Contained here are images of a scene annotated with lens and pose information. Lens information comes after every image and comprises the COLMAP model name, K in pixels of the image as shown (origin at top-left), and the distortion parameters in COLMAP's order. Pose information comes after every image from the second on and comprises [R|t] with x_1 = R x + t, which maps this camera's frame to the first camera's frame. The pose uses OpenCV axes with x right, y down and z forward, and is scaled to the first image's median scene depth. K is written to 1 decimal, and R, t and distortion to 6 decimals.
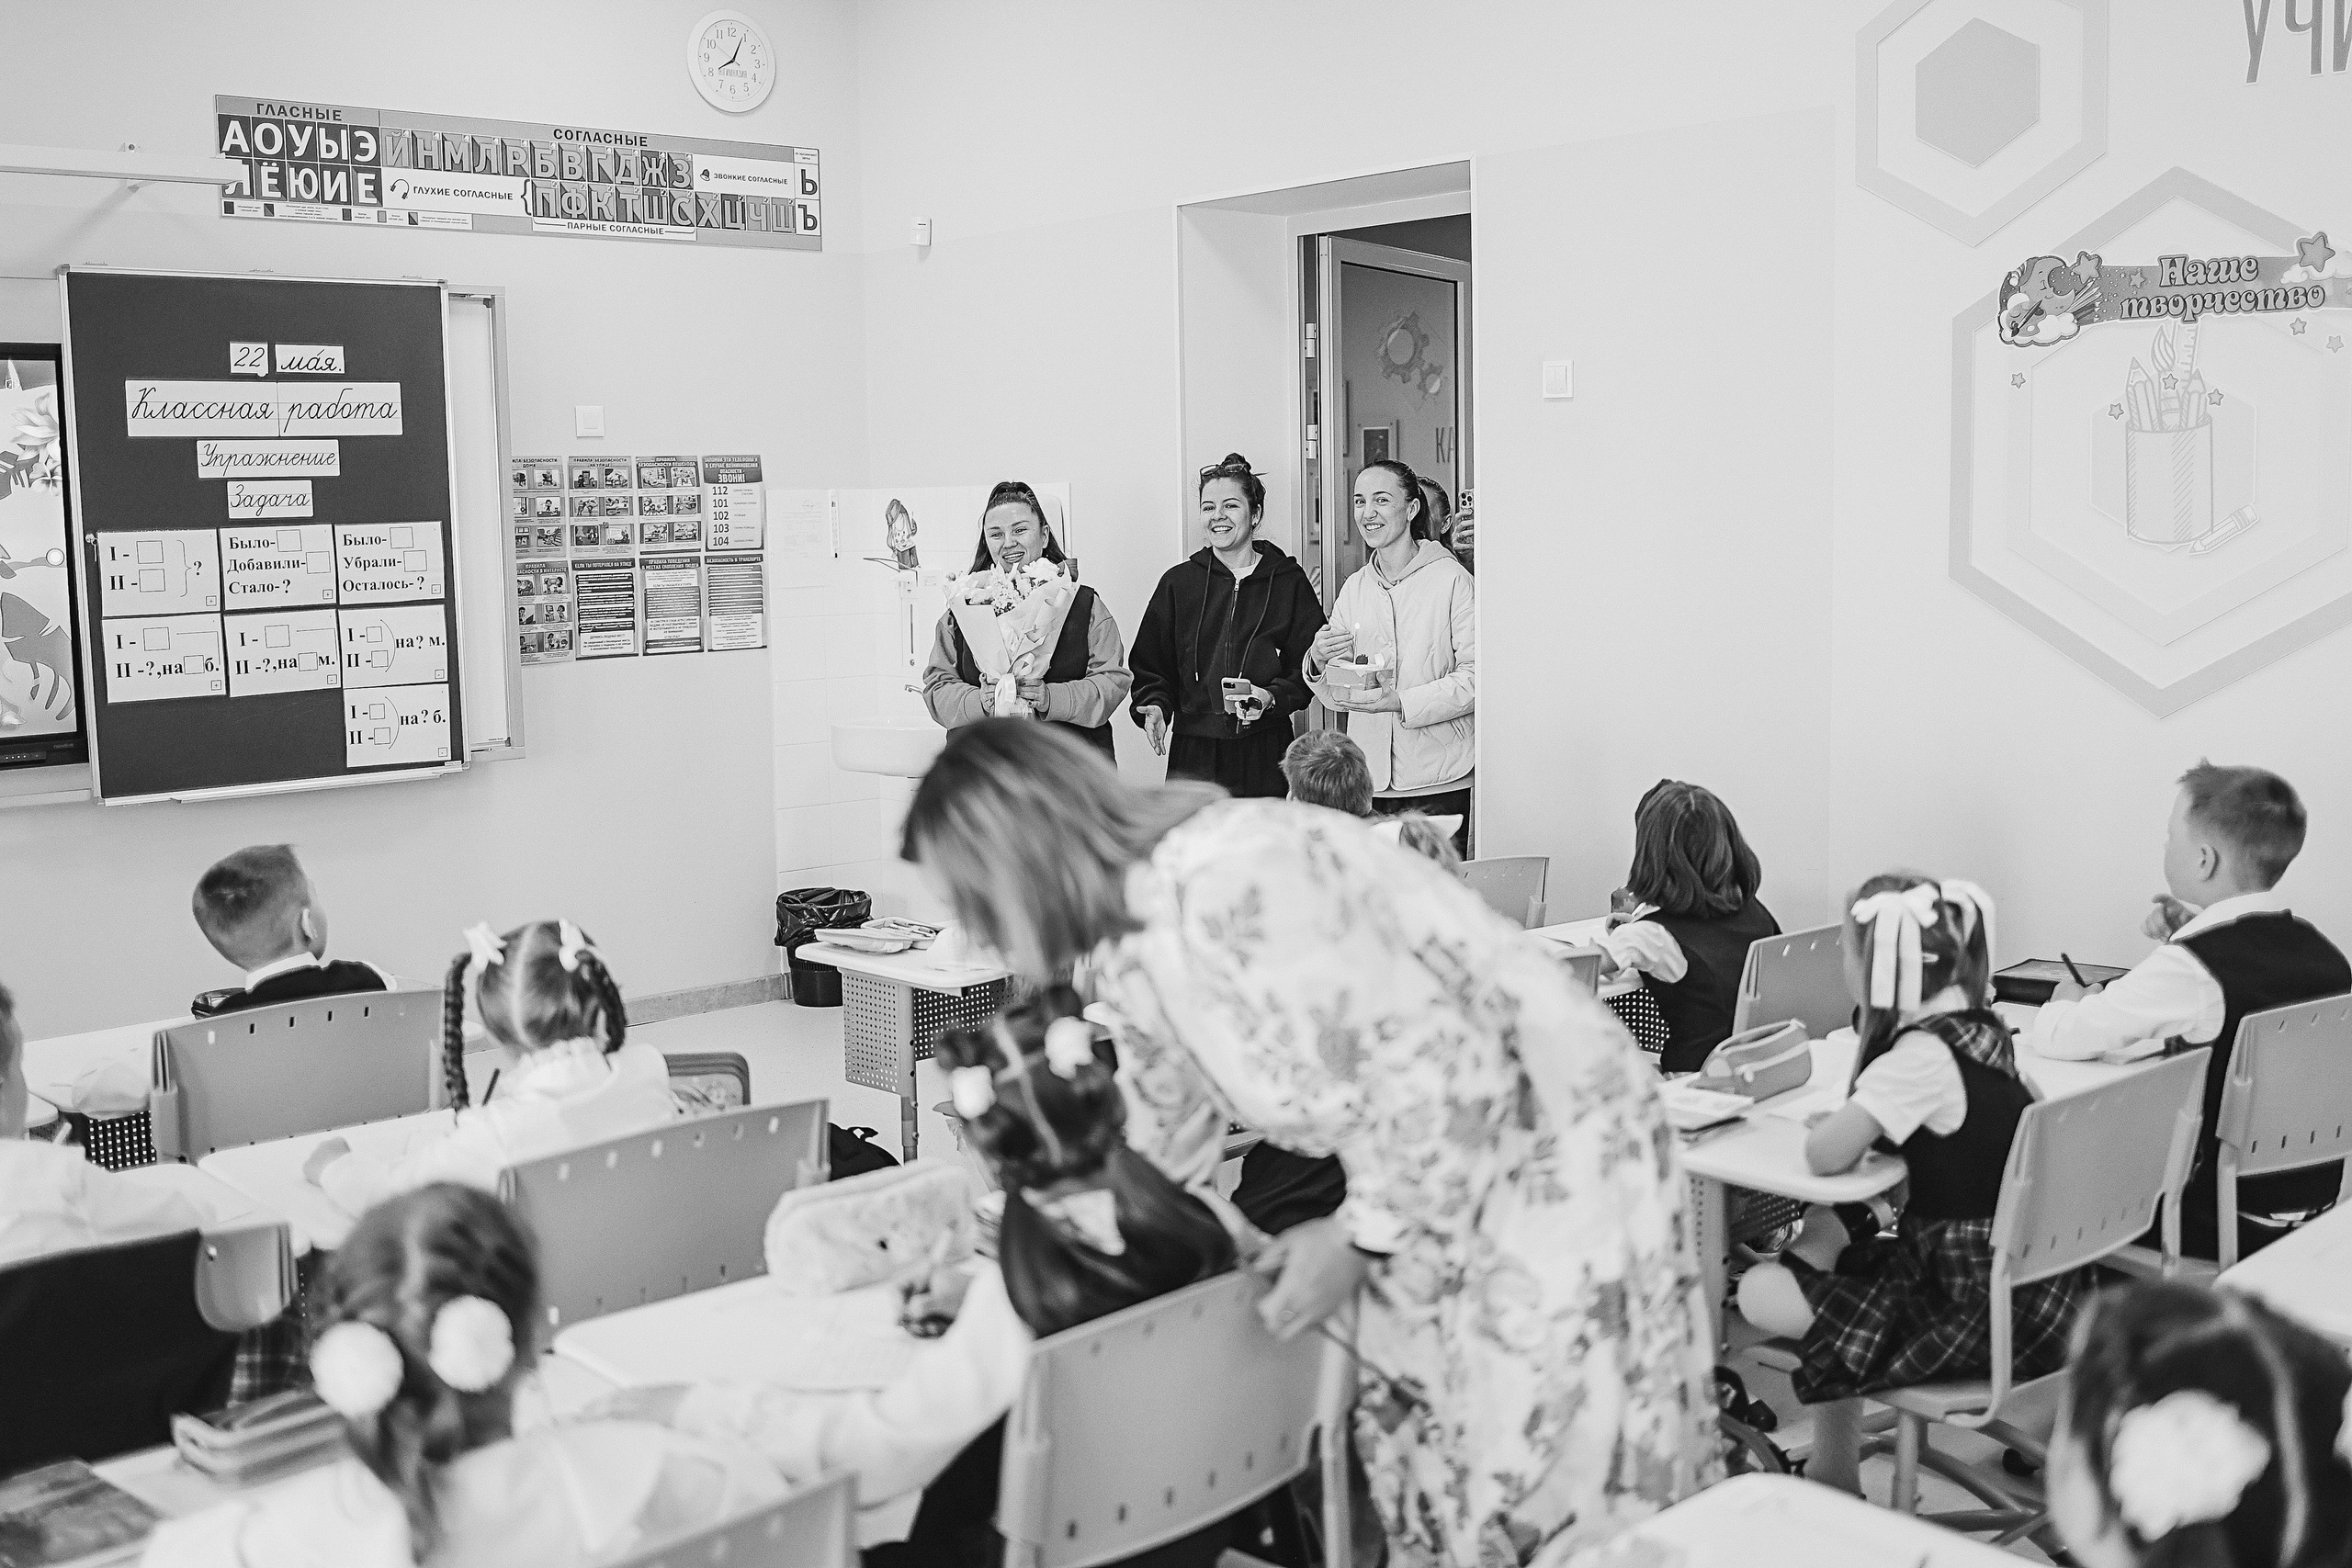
lens RADIAL K [[2392.2, 0, 1169.3], [0, 2392.2, 780.3], [0, 0, 1]] dist [-0.070369, 0.048181]
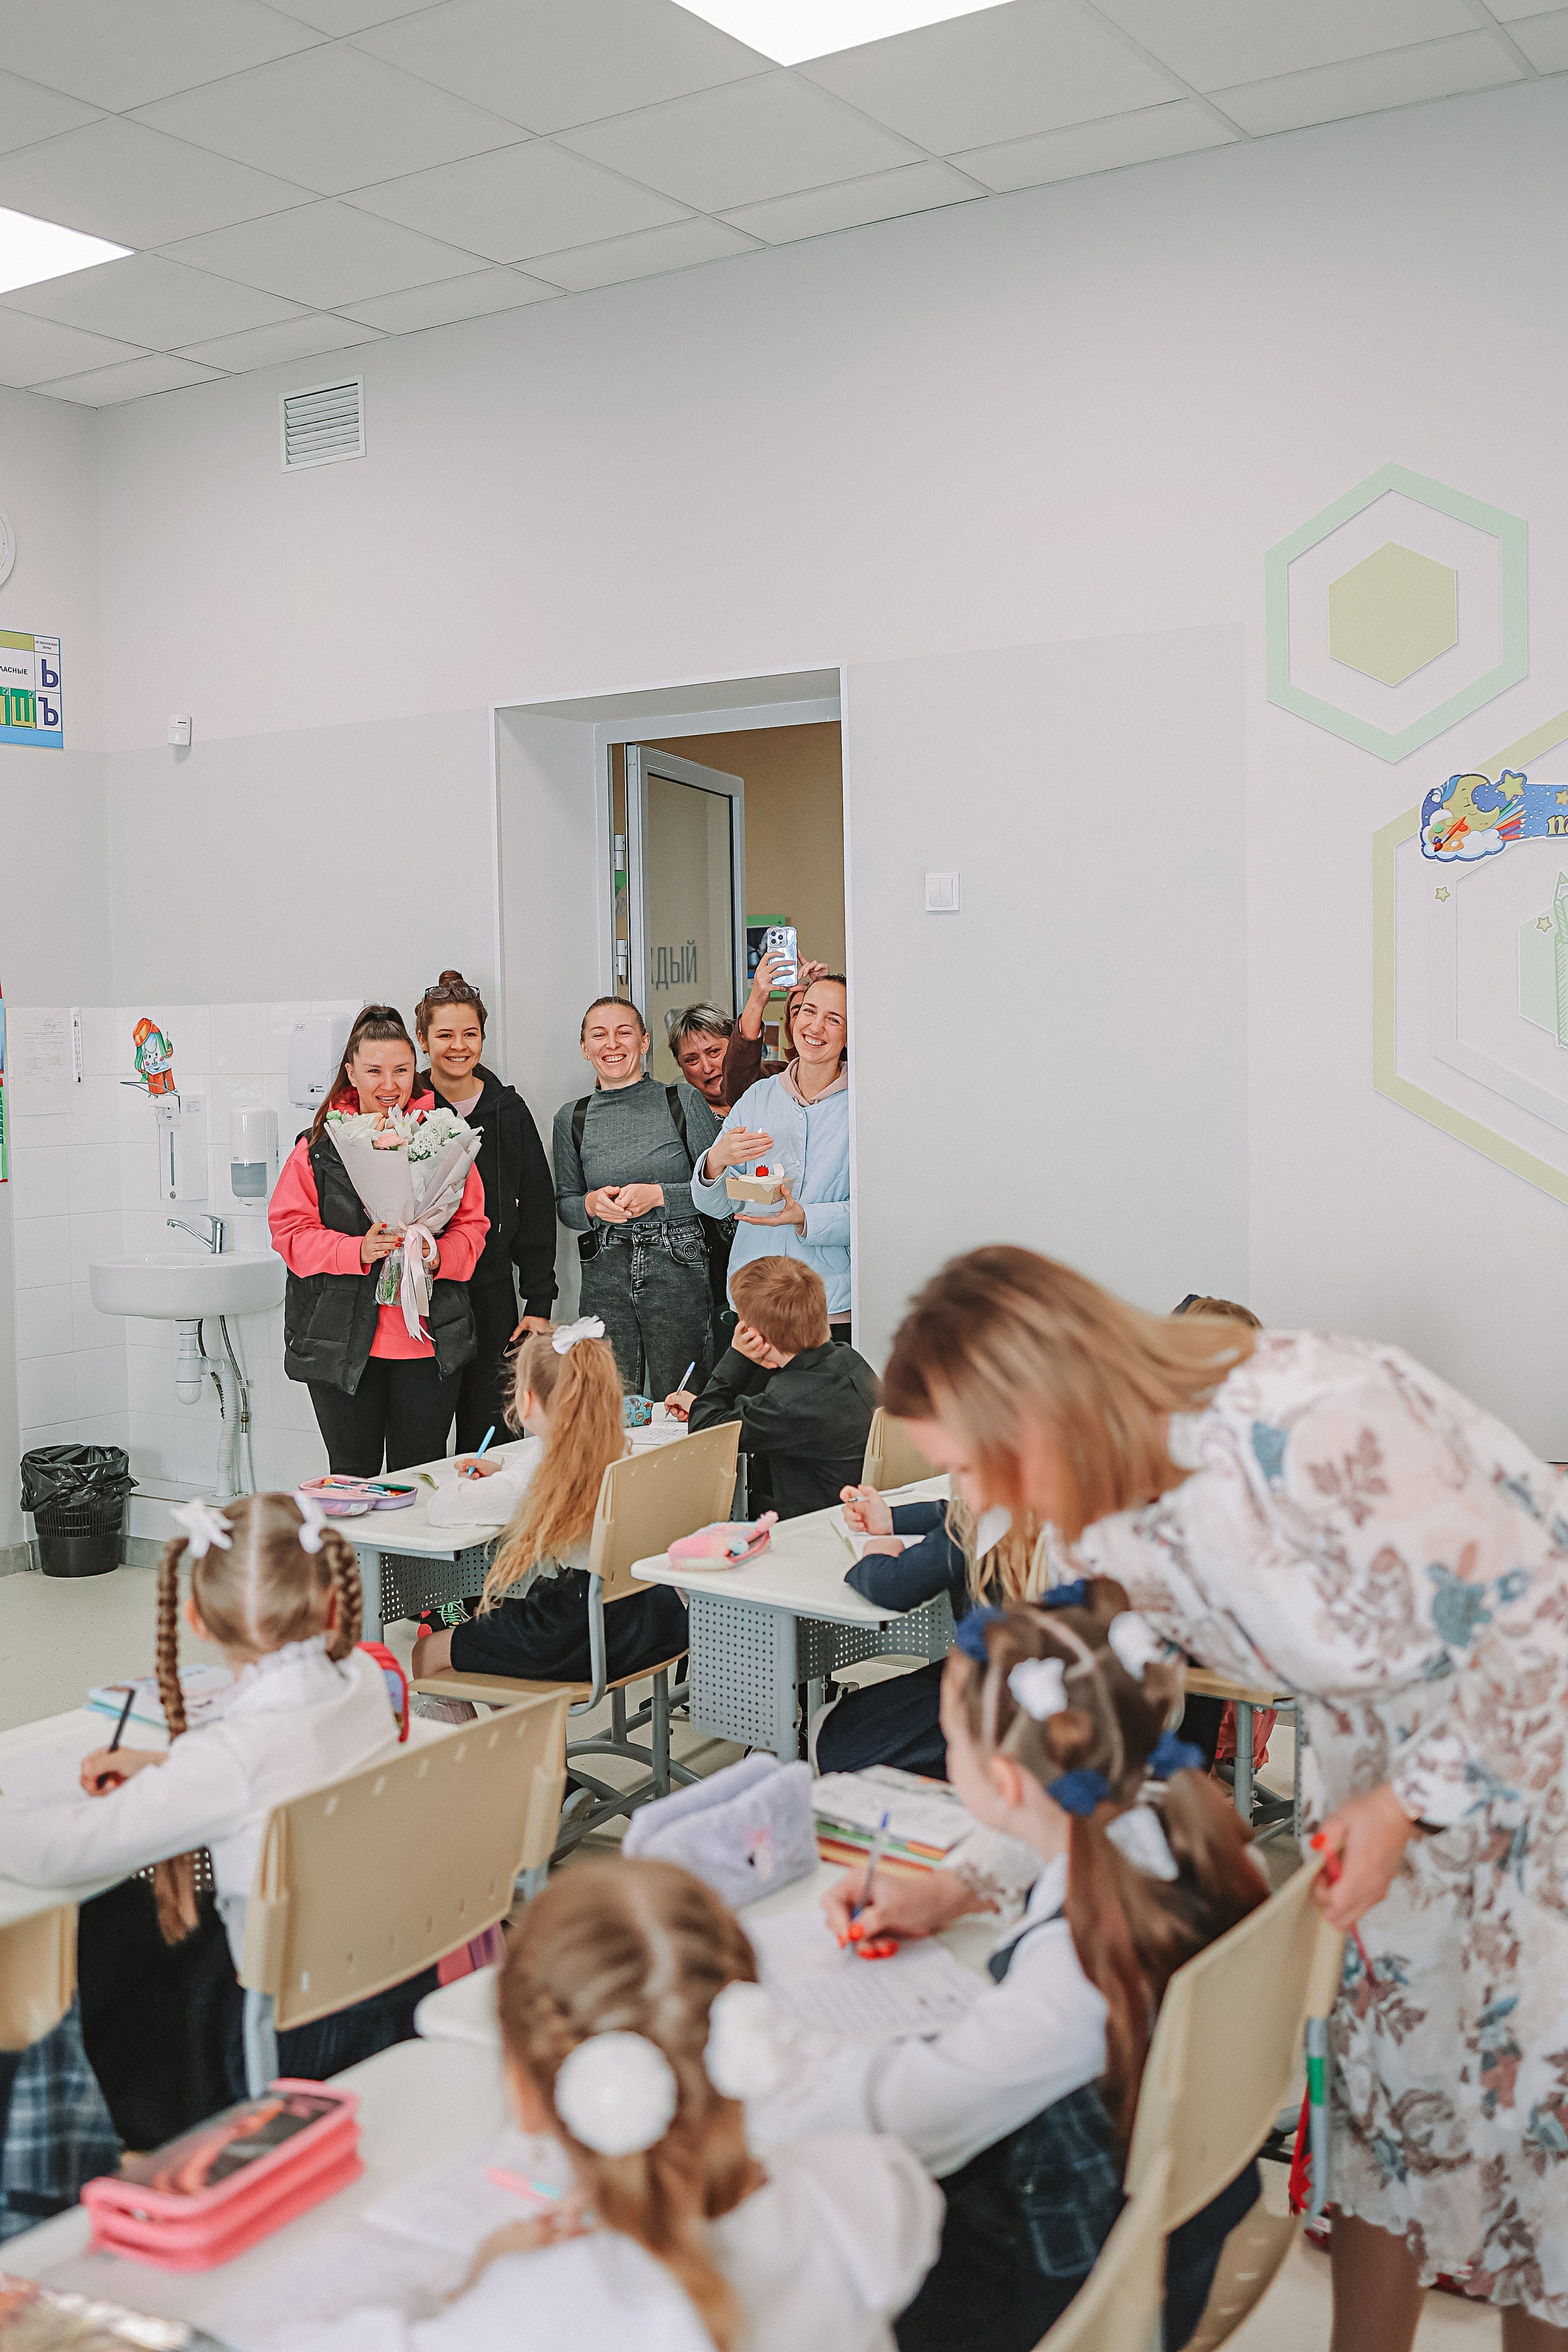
lens RADIAL K [[2389.9, 0, 764.5], [0, 2389.9, 1189.2], [0, 0, 1]] dist [-0.031182, -0.021700]
pose [[0.967664, -0.020052, 0.251443, -0.147176], [0.032117, 0.998516, -0.043974, -0.004661], [-0.250188, 0.050628, 0.966873, 0.067081]]
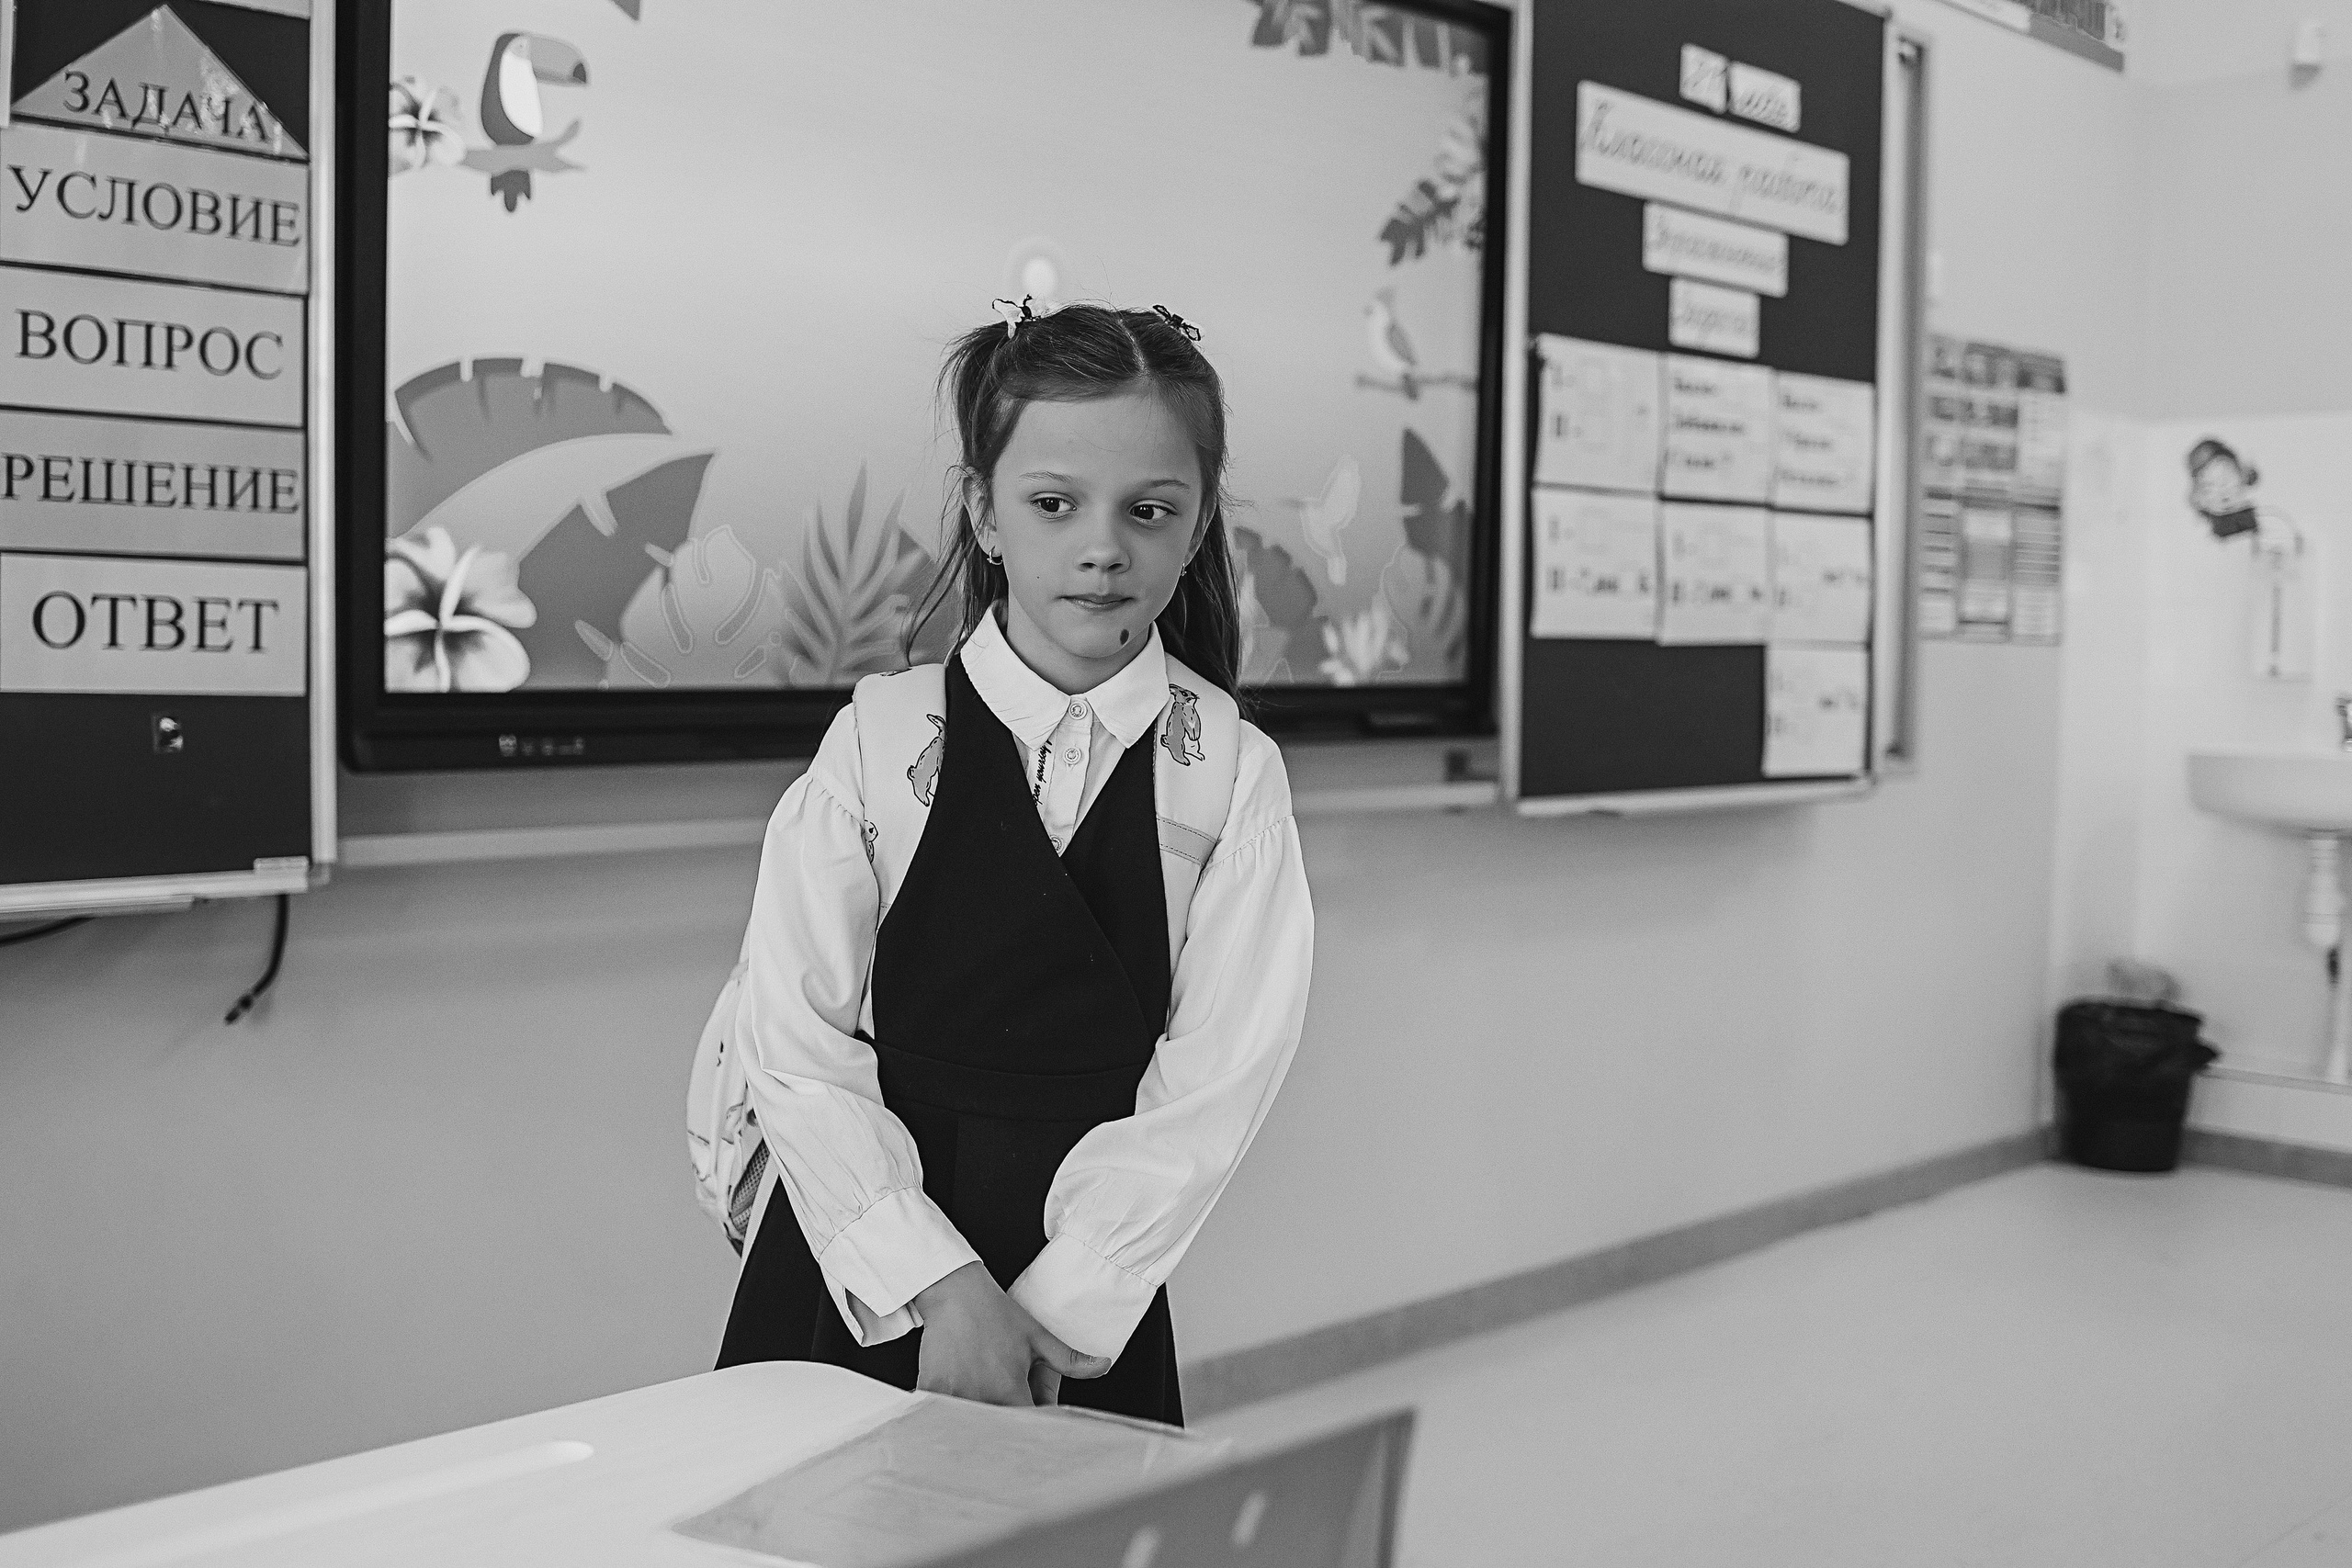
lens RADIAL K [[2392.2, 0, 1169.3], [0, 2392.2, 780.3], [0, 0, 1]] dist [-0.070369, 0.048181]
pose [[0.998622, 0.027806, 0.044506, -0.561478], [-0.024824, 0.997498, -0.066189, 0.042853], [-0.046235, 0.064993, 0.996814, 0.430479]]
